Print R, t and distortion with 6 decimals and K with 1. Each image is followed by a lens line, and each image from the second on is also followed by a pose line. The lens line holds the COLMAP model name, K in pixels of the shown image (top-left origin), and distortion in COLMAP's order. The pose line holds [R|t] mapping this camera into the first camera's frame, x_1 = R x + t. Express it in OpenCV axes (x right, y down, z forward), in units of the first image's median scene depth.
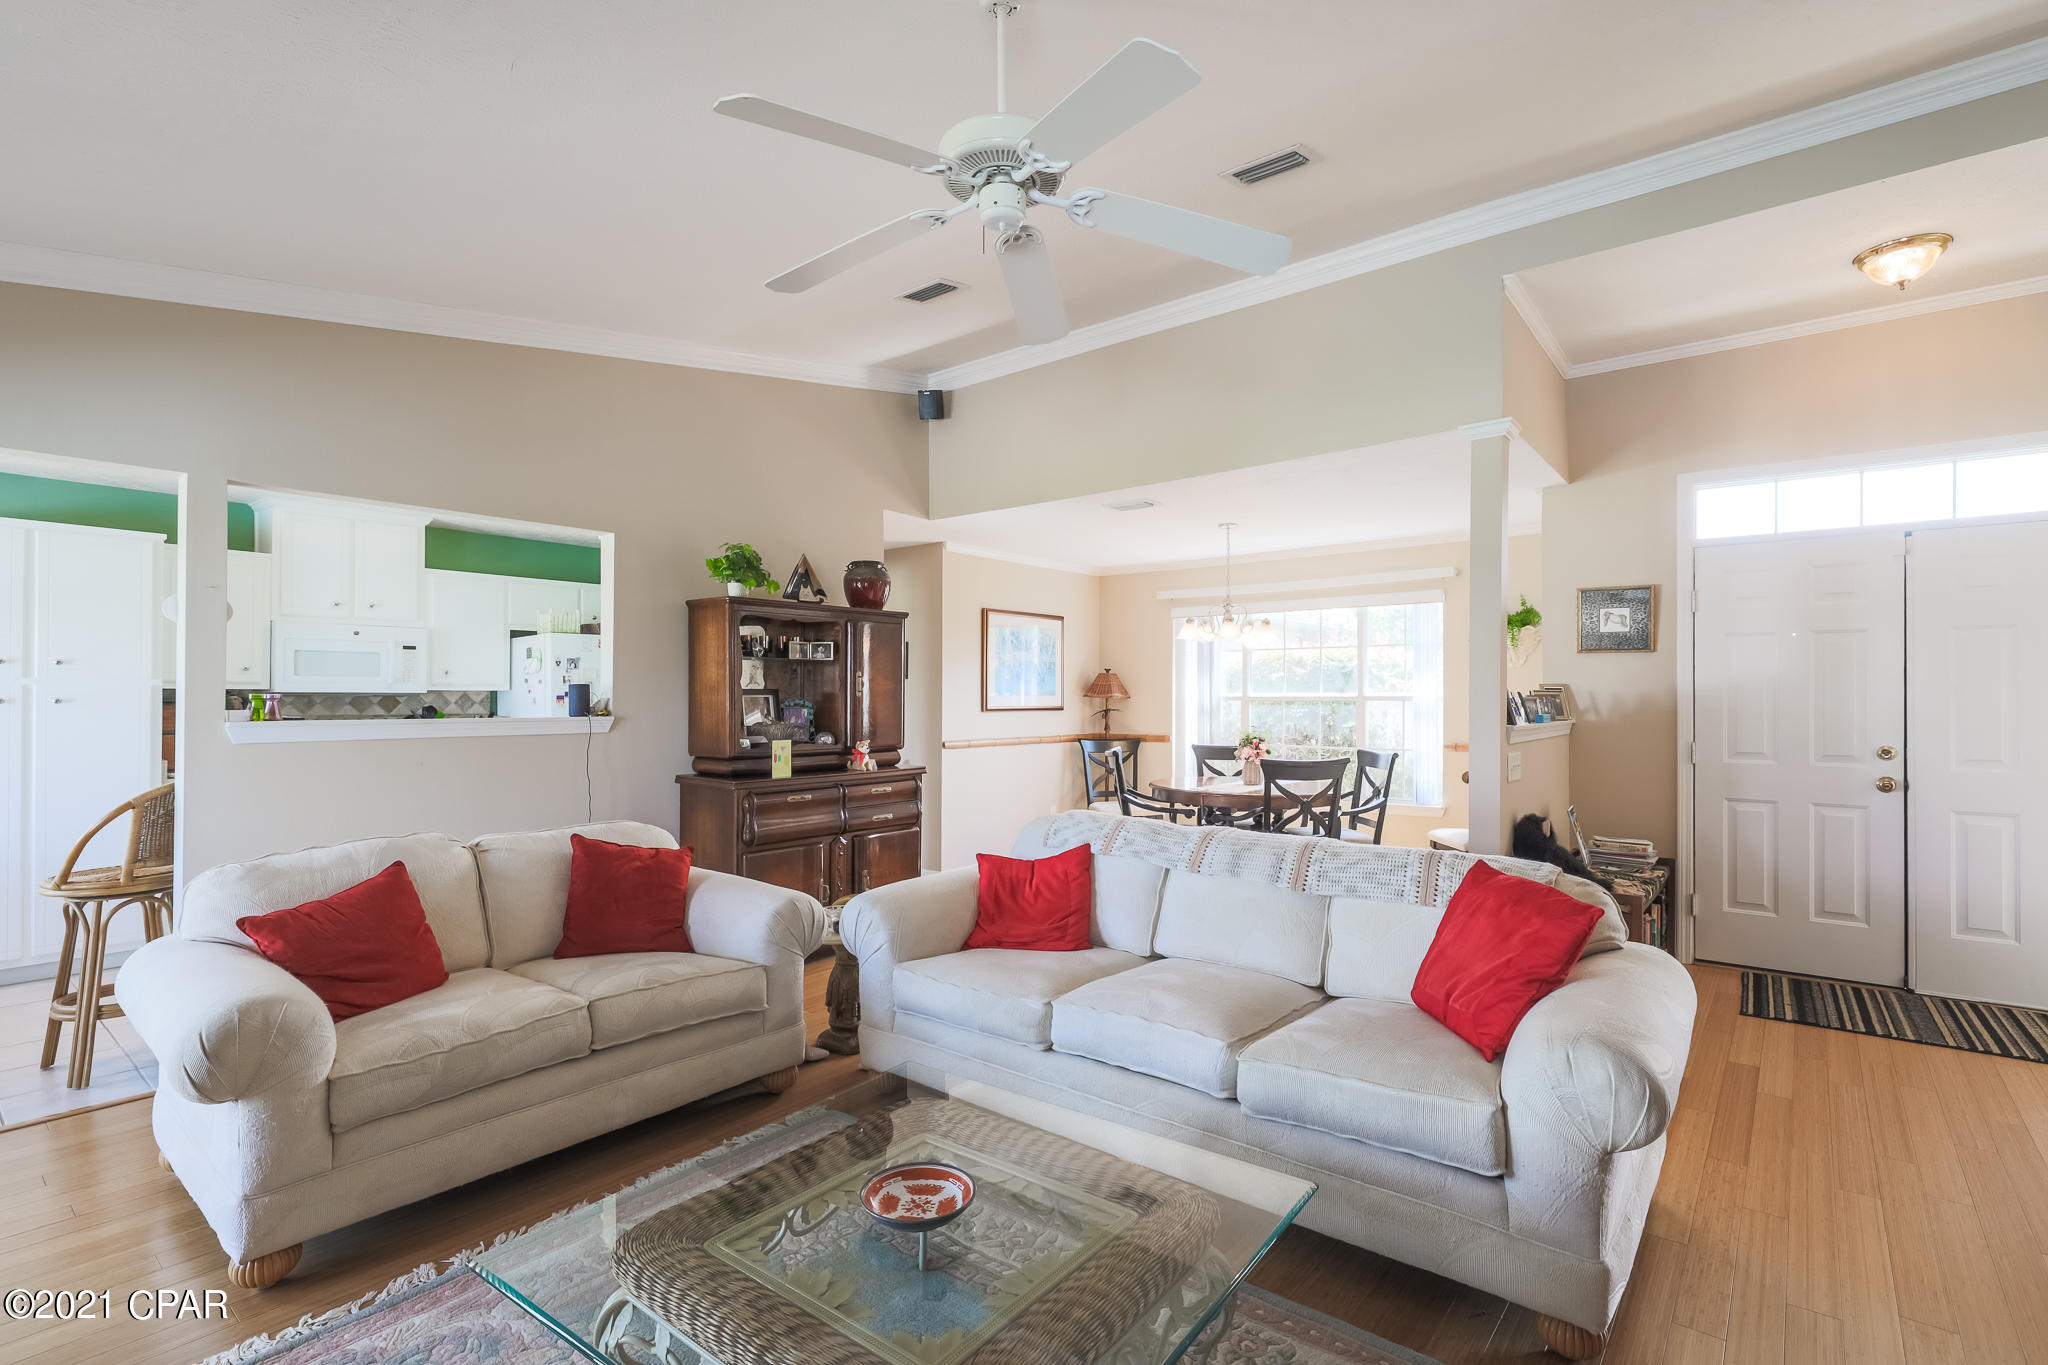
lens RADIAL K [[924.4, 0, 1032.7], [0, 924.4, 702.0], [0, 0, 1]] dist [-0.007538, 0.001510]
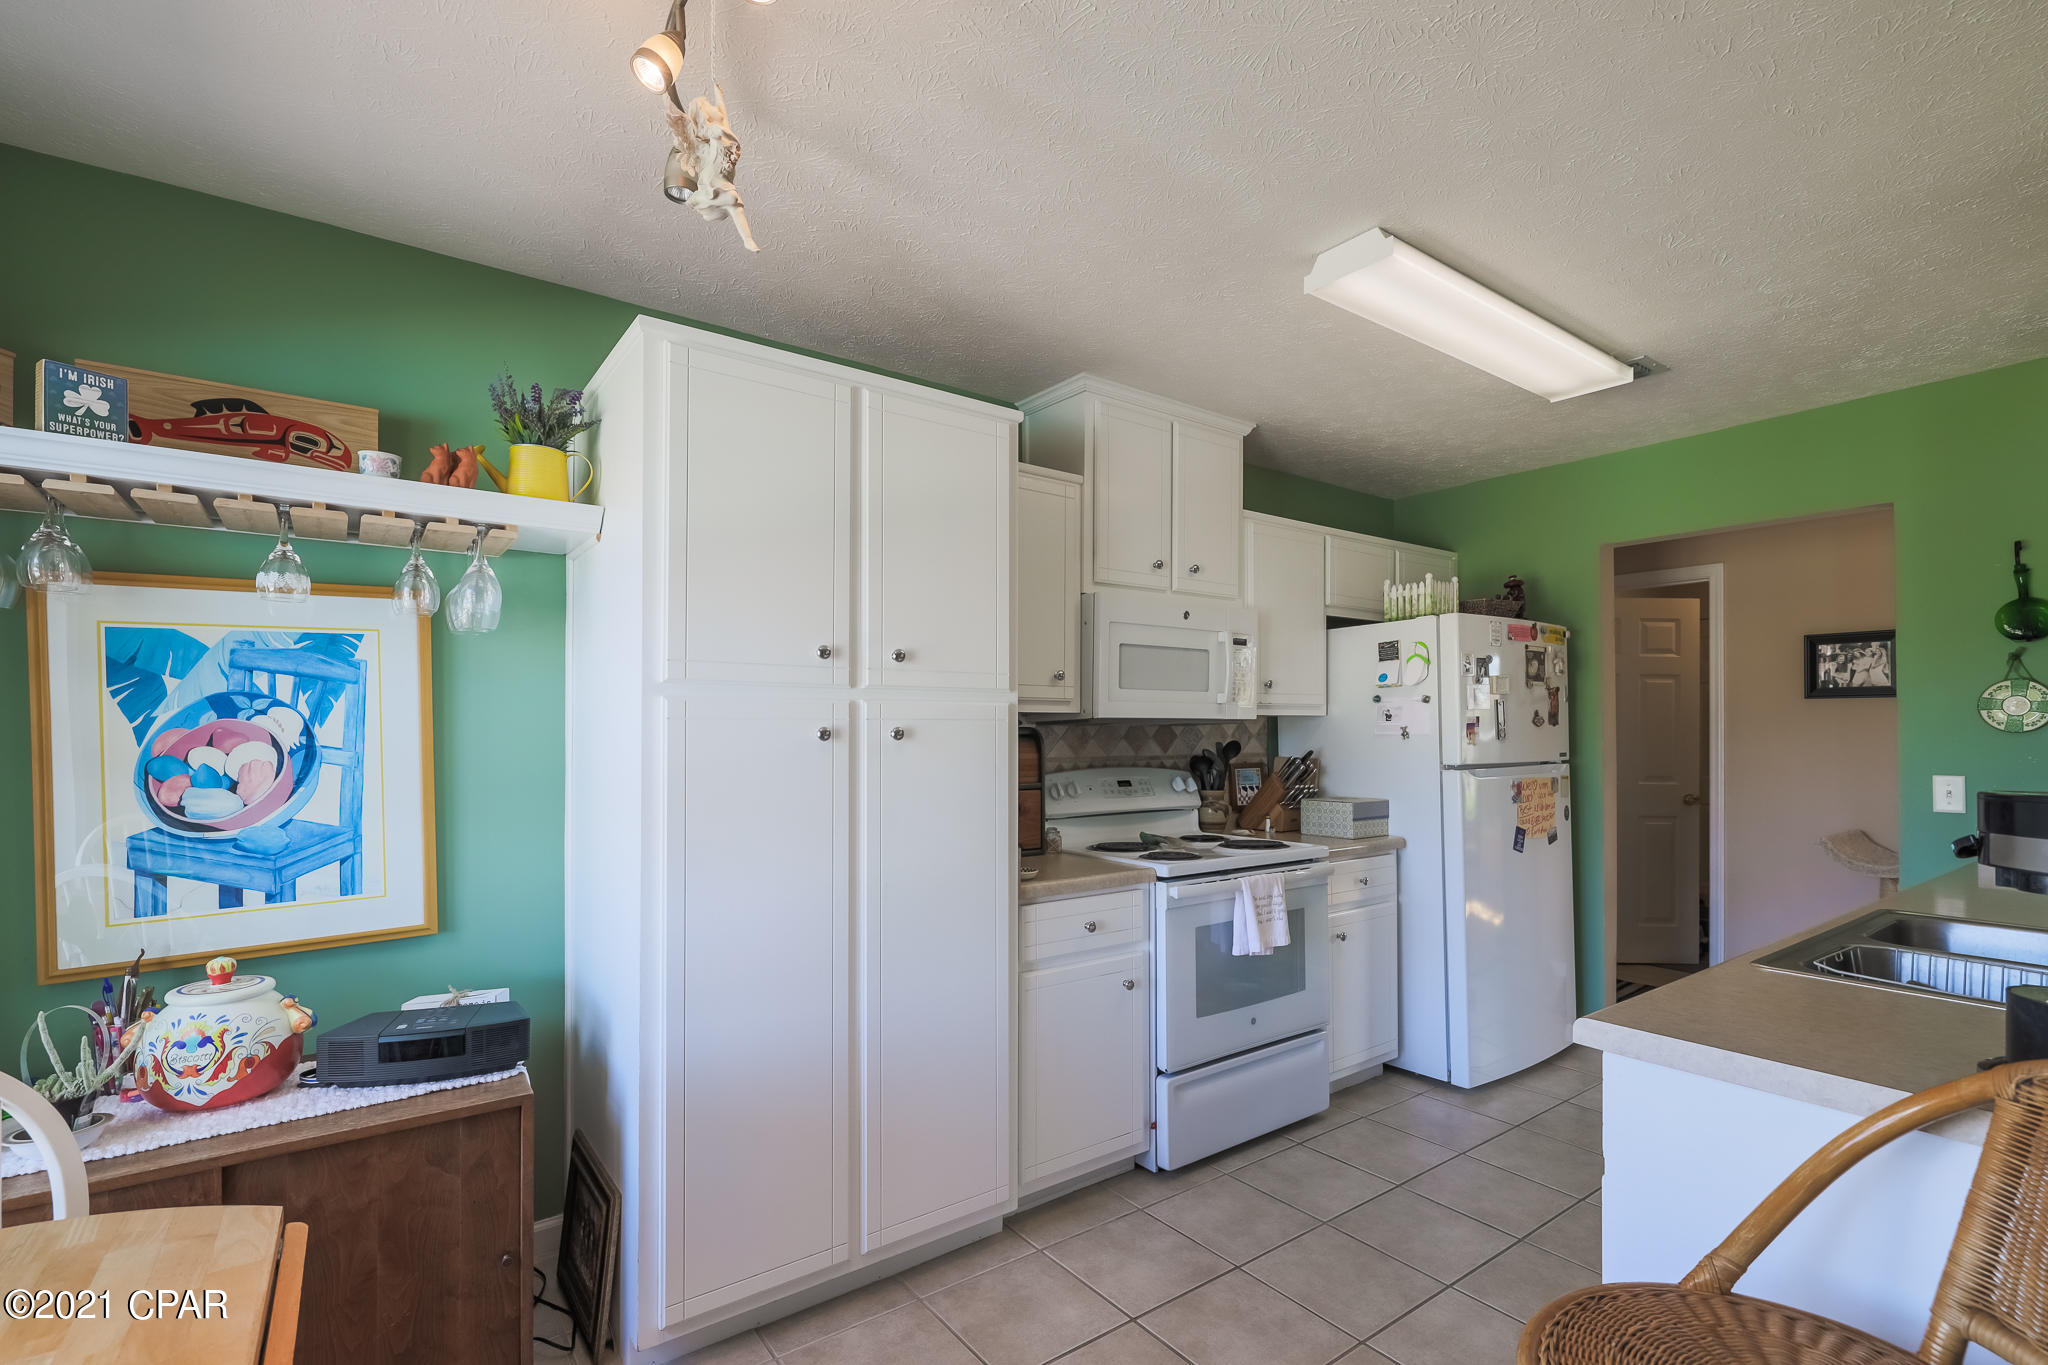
lens RADIAL K [[924.4, 0, 1052.5], [0, 924.4, 732.5], [0, 0, 1]] dist [-0.007538, 0.001510]
pose [[0.969988, -0.000055, -0.243155, -0.605185], [0.000309, 0.999999, 0.001010, -0.001704], [0.243155, -0.001055, 0.969987, 0.375345]]
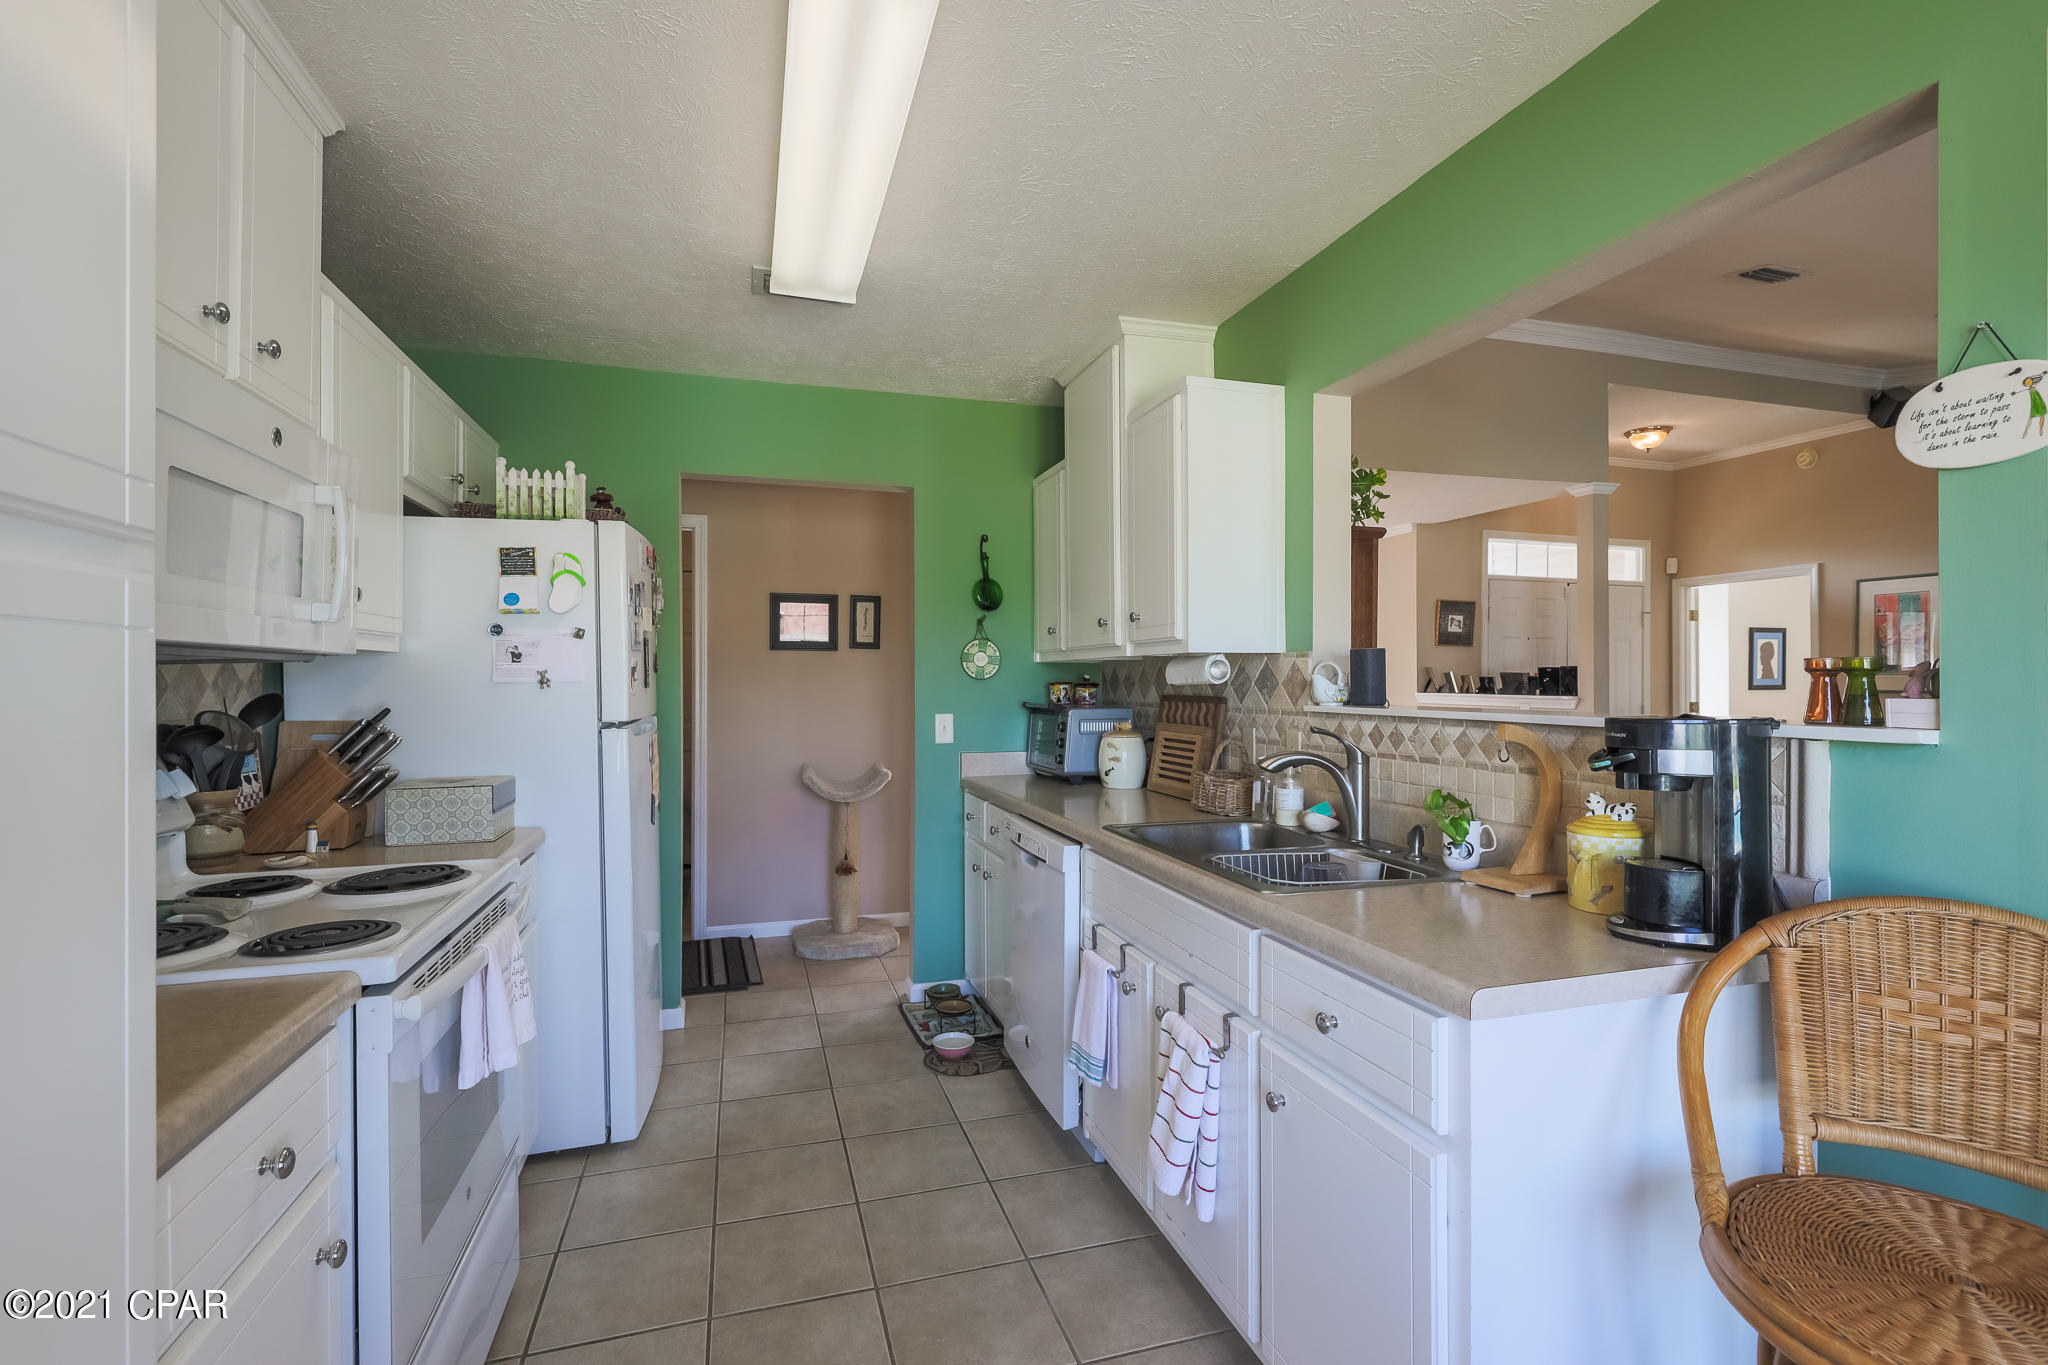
lens RADIAL K [[924.4, 0, 1013.6], [0, 924.4, 686.2], [0, 0, 1]] dist [-0.007538, 0.001510]
pose [[0.567801, -0.005145, 0.823150, -0.750677], [0.002652, 0.999987, 0.004421, 0.000890], [-0.823162, -0.000328, 0.567807, 0.586966]]
